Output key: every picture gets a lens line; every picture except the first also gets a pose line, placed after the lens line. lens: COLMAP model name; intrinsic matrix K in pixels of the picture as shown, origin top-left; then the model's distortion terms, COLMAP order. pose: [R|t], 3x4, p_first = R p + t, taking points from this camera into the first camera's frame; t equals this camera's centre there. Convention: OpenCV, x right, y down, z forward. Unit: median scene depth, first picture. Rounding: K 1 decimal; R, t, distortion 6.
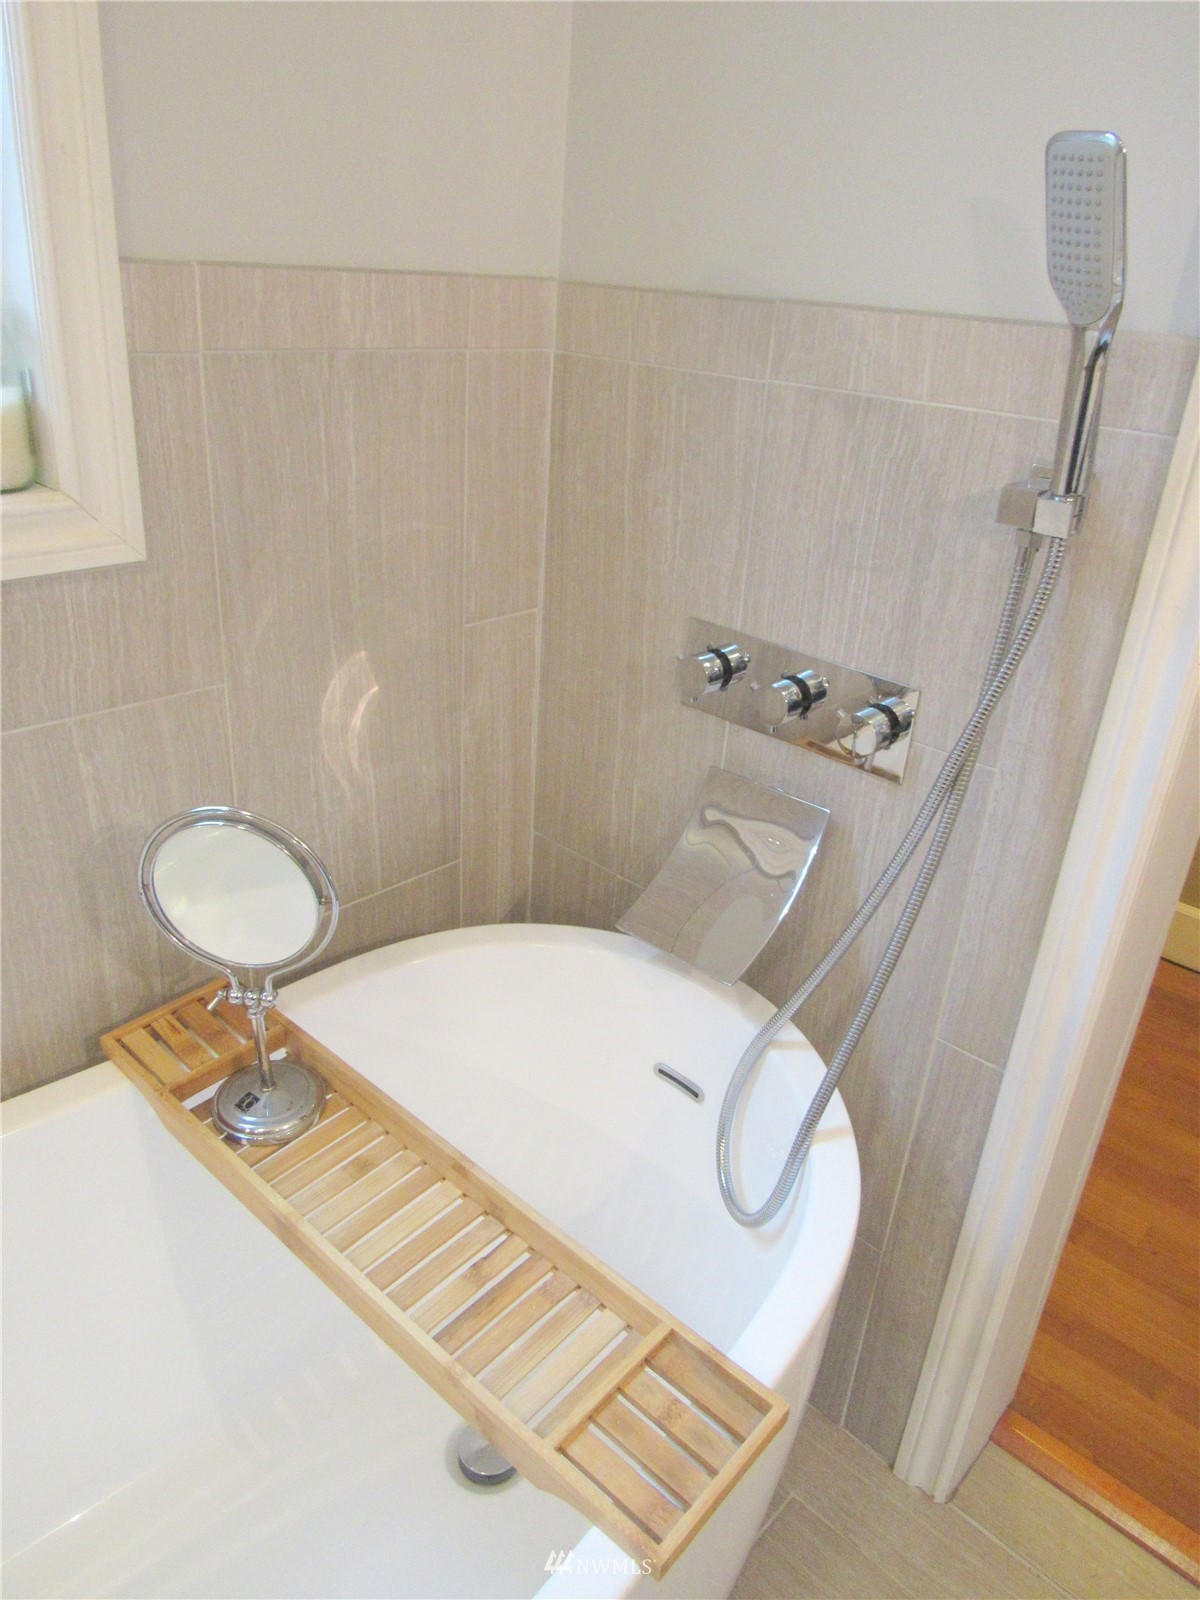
lens RADIAL K [[1139.9, 0, 610.5], [0, 1139.9, 794.3], [0, 0, 1]] dist [-0.031196, 0.016714]
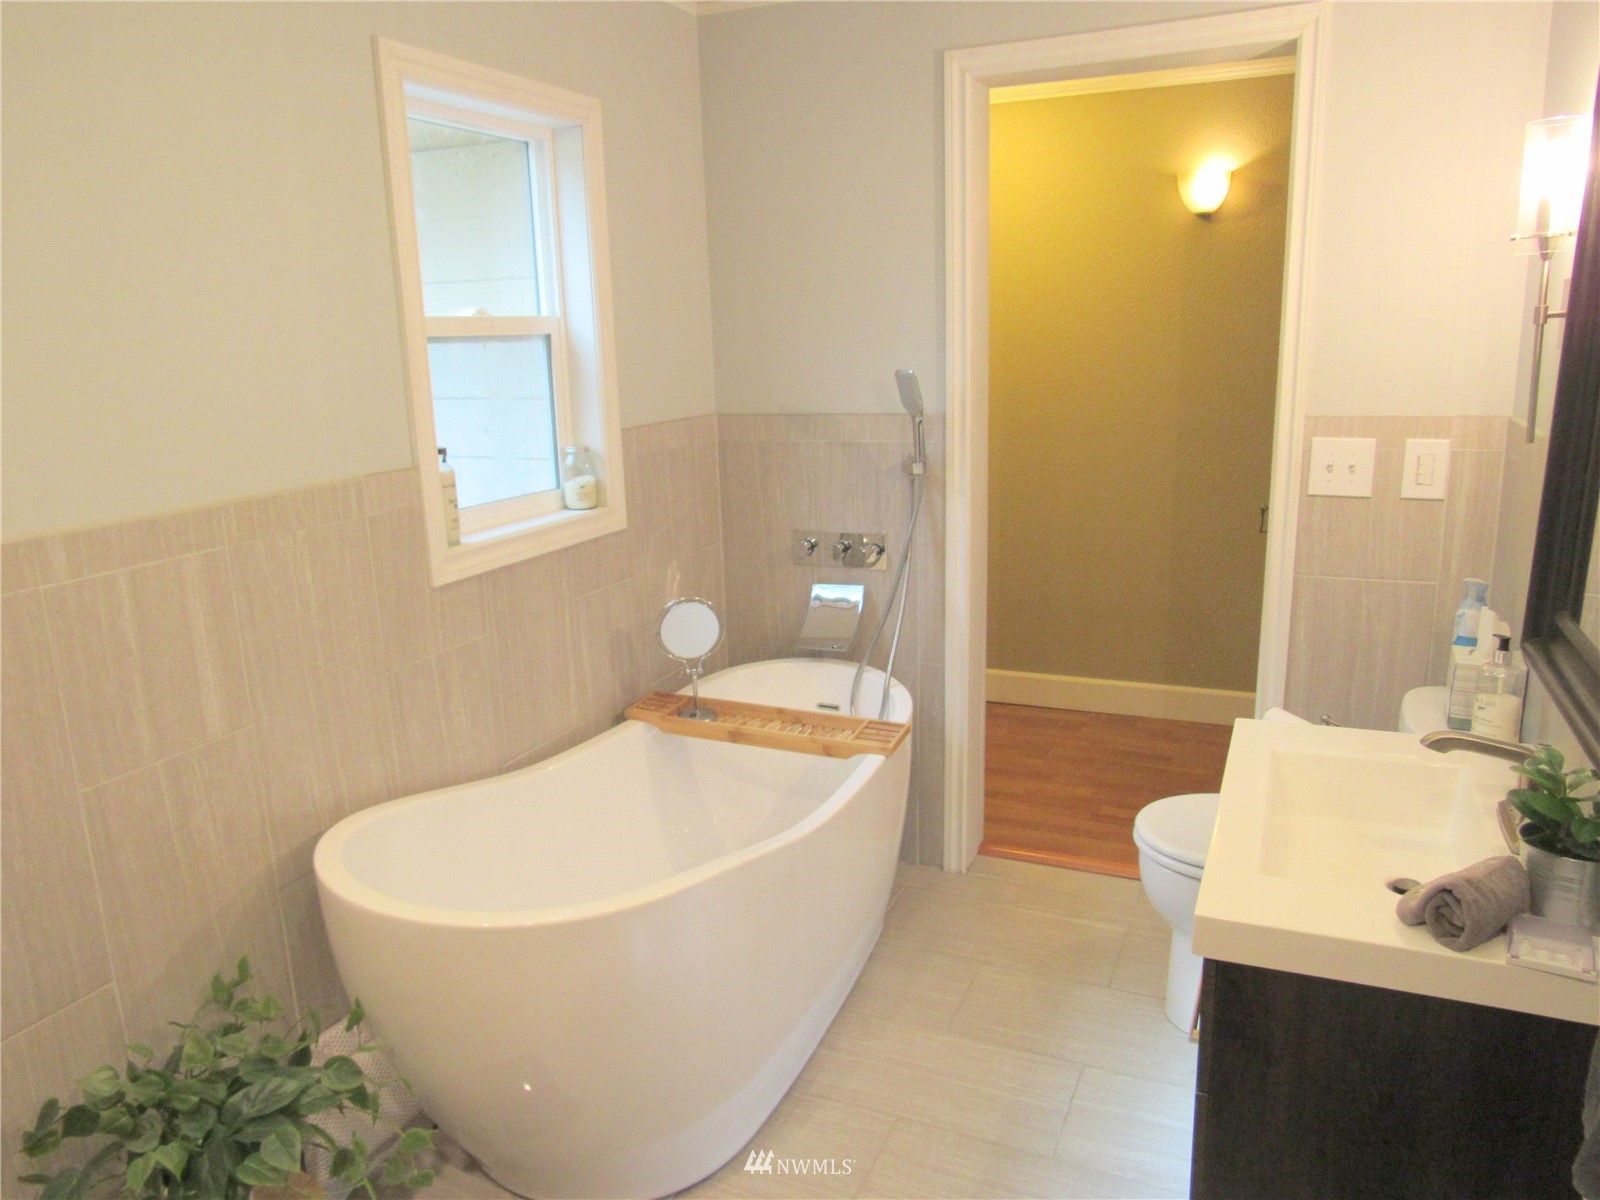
lens RADIAL K [[1139.9, 0, 796.5], [0, 1139.9, 607.0], [0, 0, 1]] dist [-0.031196, 0.016714]
pose [[0.945630, -0.166747, 0.279248, -0.787481], [0.217381, 0.962669, -0.161288, 0.505454], [-0.241929, 0.213222, 0.946576, -1.657779]]
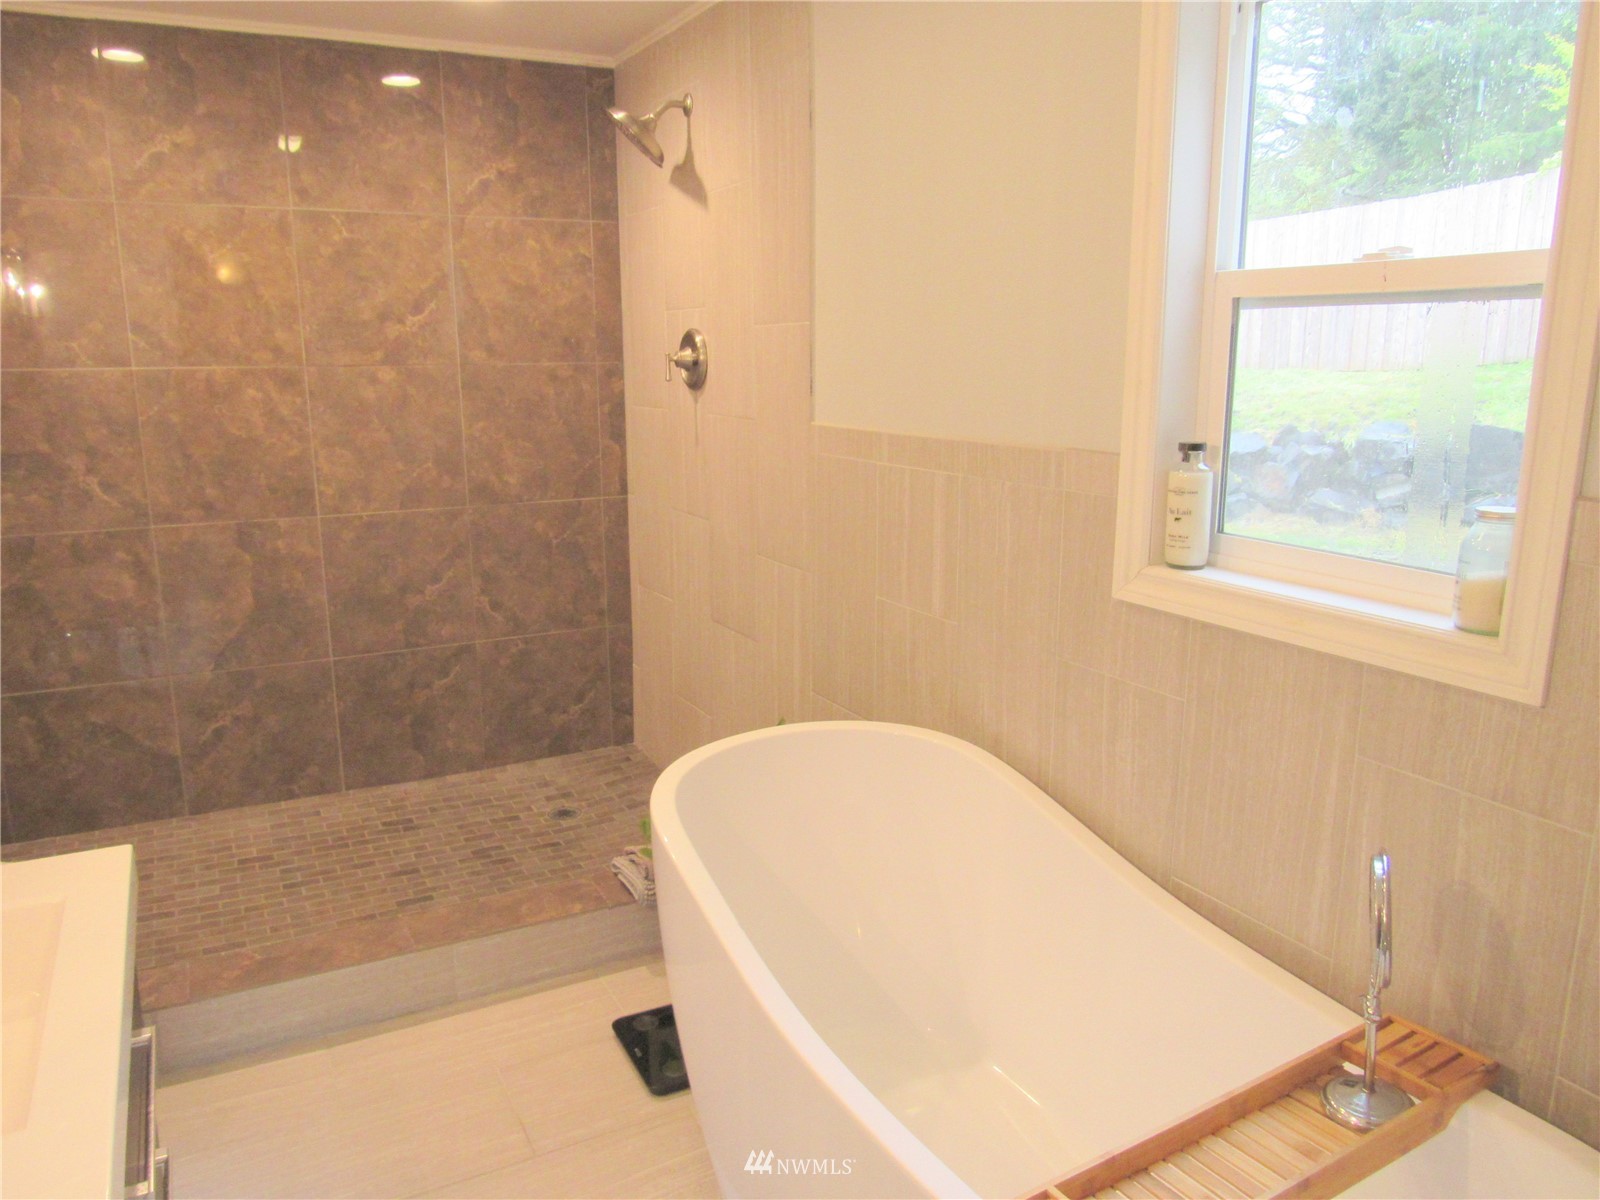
lens RADIAL K [[1139.9, 0, 802.3], [0, 1139.9, 595.6], [0, 0, 1]] dist [-0.031196, 0.016714]
pose [[-0.318580, 0.137973, -0.937801, 0.985293], [-0.413943, 0.869778, 0.268585, -0.294609], [0.852736, 0.473761, -0.219981, 0.469740]]
